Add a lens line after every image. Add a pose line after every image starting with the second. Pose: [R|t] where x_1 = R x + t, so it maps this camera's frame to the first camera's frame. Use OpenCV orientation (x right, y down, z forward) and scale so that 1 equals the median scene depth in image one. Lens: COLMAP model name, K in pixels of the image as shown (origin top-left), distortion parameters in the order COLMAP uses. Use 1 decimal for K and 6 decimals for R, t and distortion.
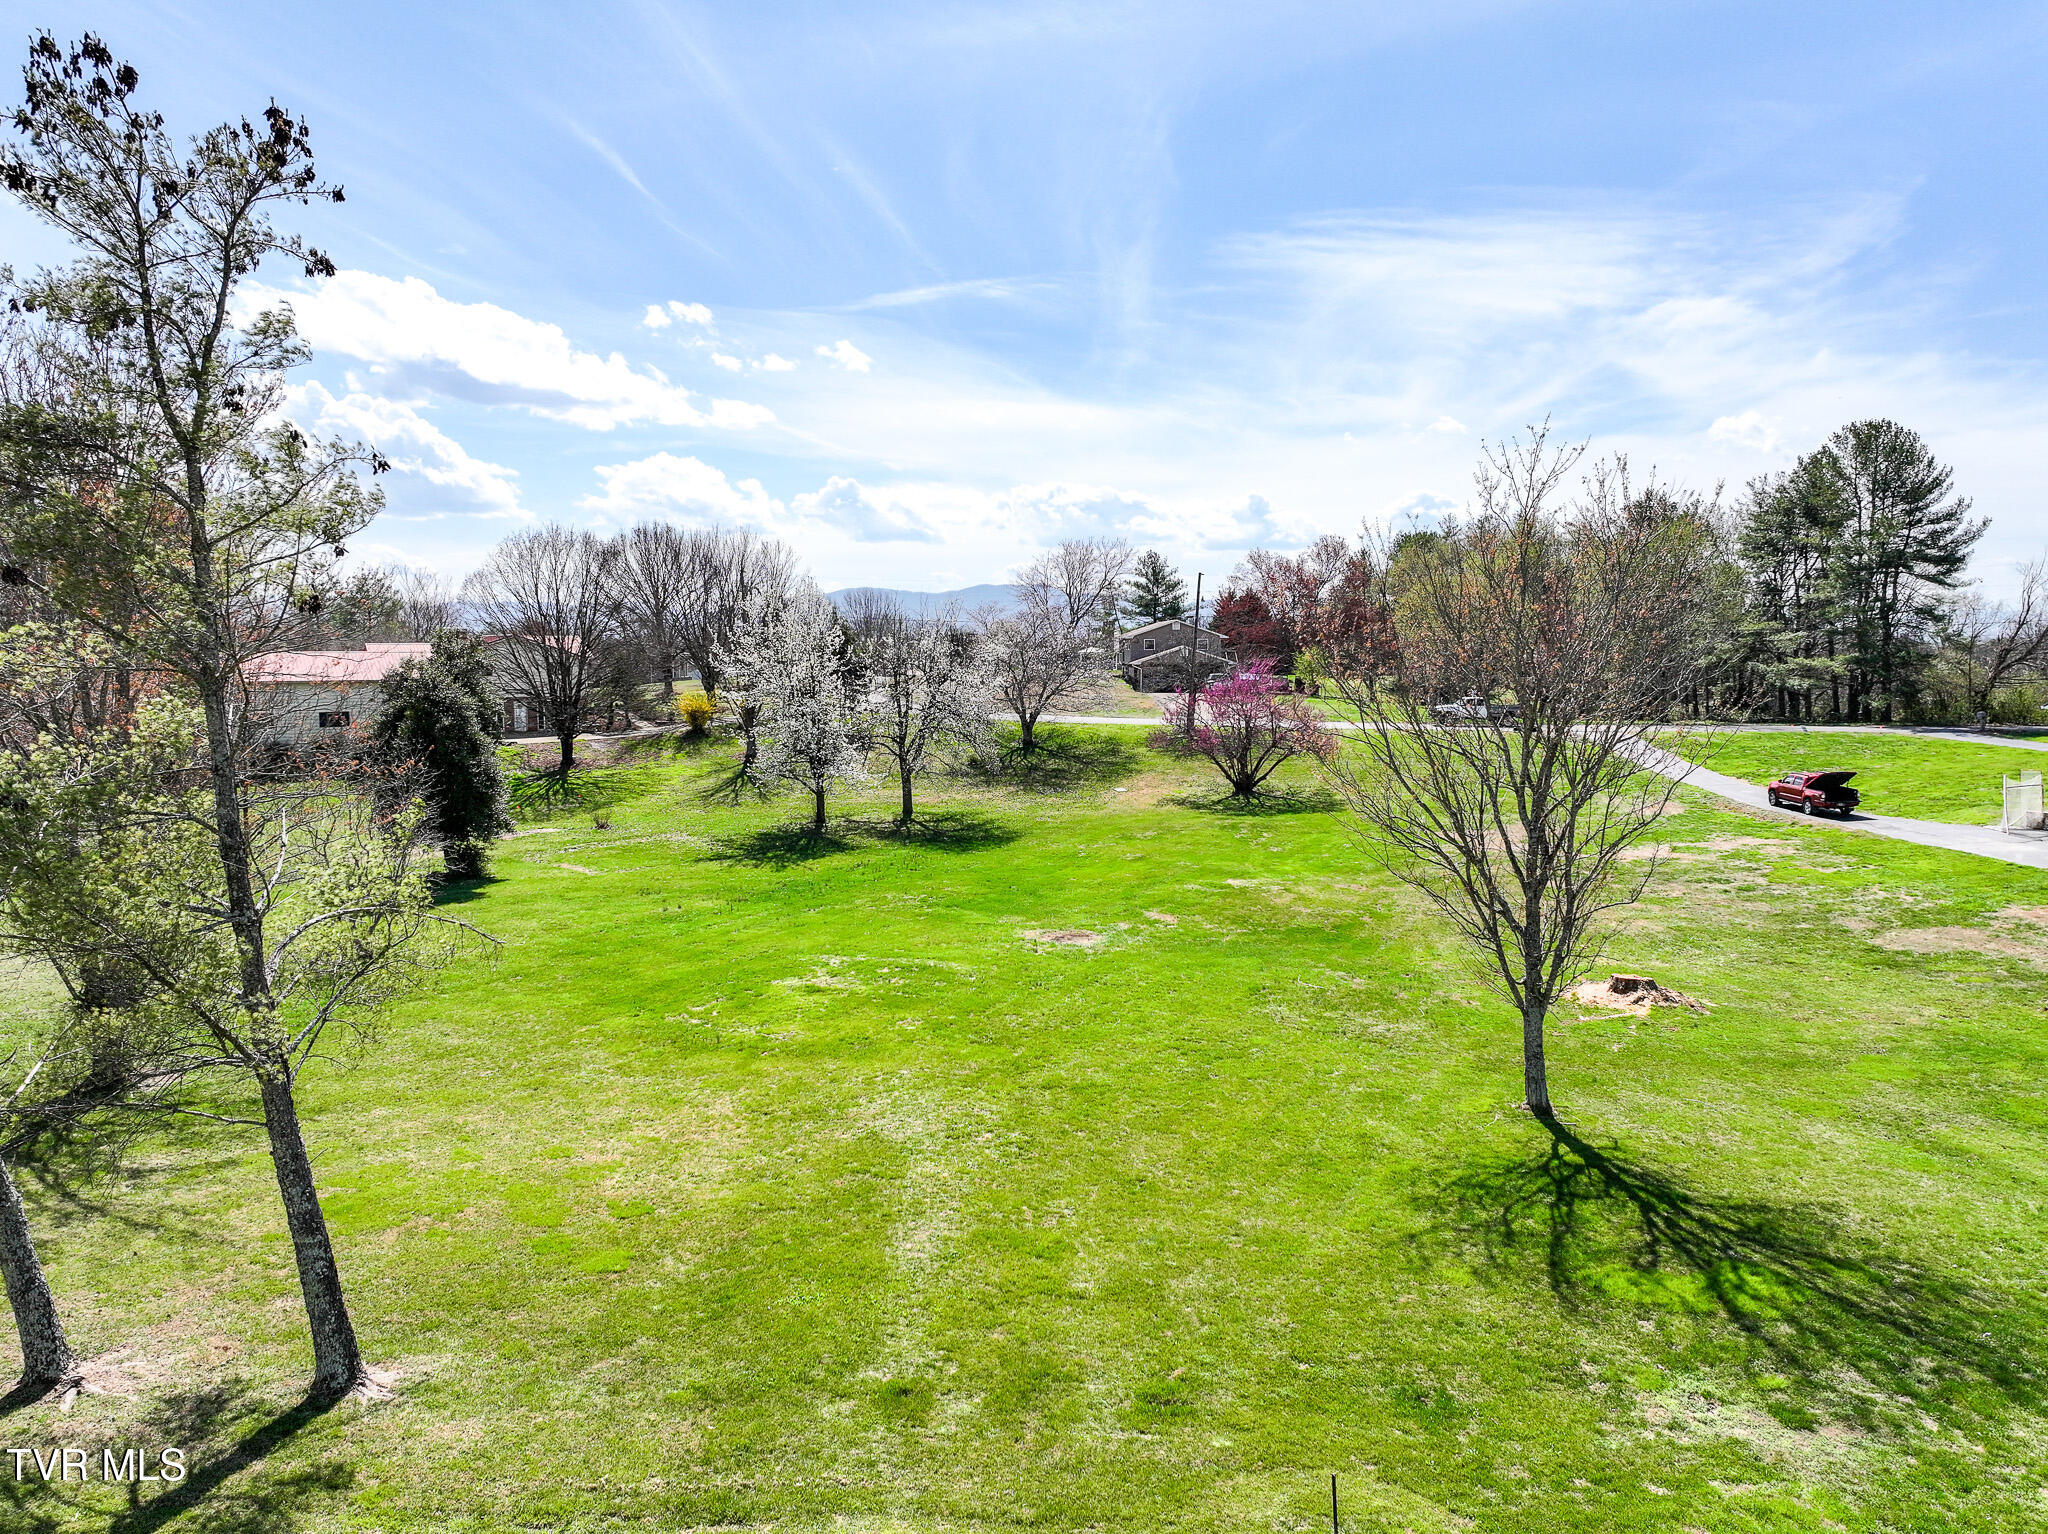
lens RADIAL K [[1446.6, 0, 1028.2], [0, 1446.6, 760.7], [0, 0, 1]] dist [-0.002265, 0.017121]
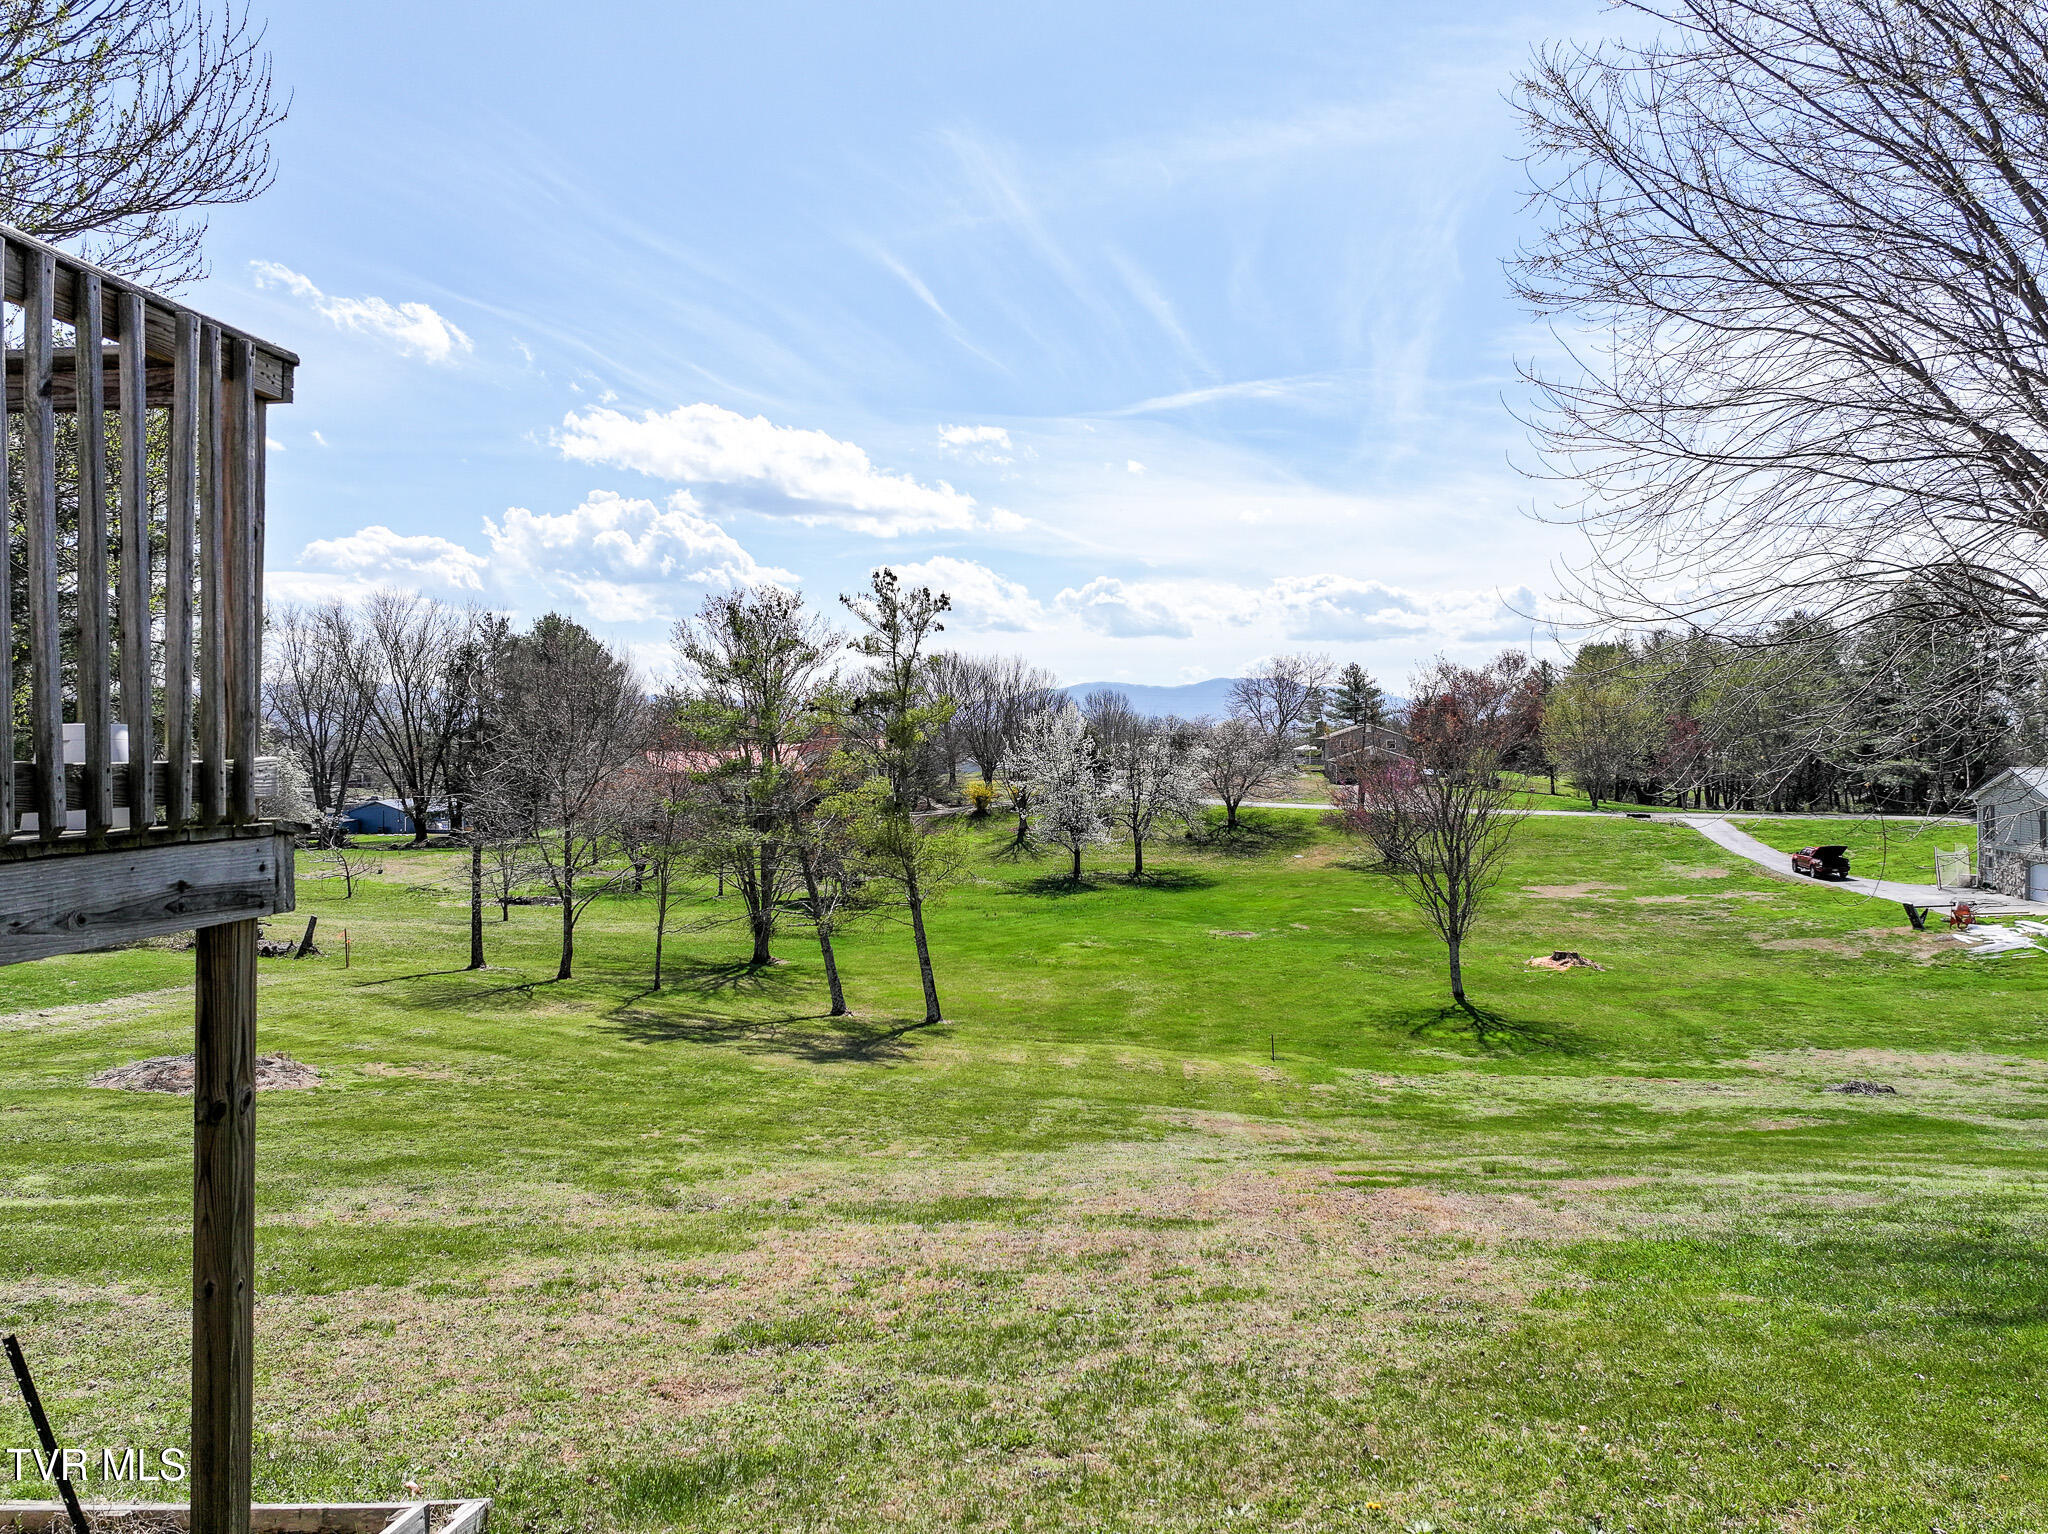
lens RADIAL K [[1446.6, 0, 1022.9], [0, 1446.6, 764.1], [0, 0, 1]] dist [-0.002265, 0.017121]
pose [[0.986325, 0.004028, -0.164763, 0.033485], [-0.014254, 0.998040, -0.060927, 0.020678], [0.164195, 0.062442, 0.984450, -0.373181]]
